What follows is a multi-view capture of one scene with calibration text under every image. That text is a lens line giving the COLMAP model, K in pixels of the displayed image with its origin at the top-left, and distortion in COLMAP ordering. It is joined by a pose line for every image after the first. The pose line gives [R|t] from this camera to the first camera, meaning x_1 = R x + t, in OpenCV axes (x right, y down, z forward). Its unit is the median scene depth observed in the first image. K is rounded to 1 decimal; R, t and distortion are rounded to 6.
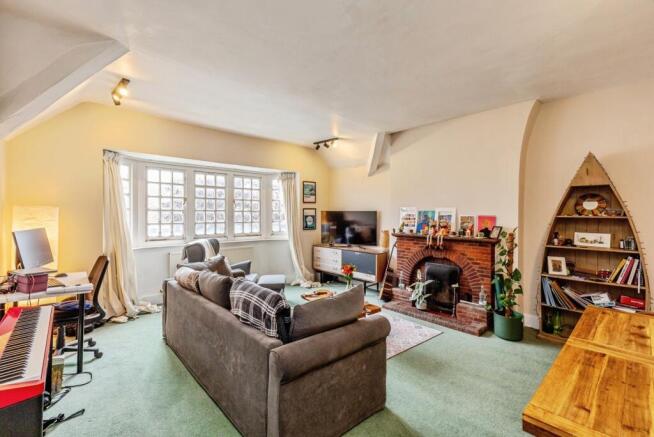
lens RADIAL K [[286.4, 0, 326.8], [0, 286.4, 218.2], [0, 0, 1]] dist [0.004063, 0.000272]
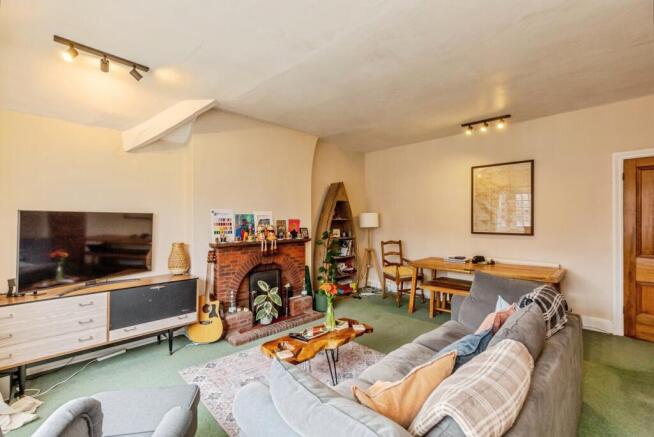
lens RADIAL K [[286.4, 0, 327.5], [0, 286.4, 218.4], [0, 0, 1]] dist [0.004063, 0.000272]
pose [[-0.023705, 0.009599, 0.999673, -0.557511], [0.025718, 0.999629, -0.008989, 0.000873], [-0.999388, 0.025496, -0.023943, 0.800273]]
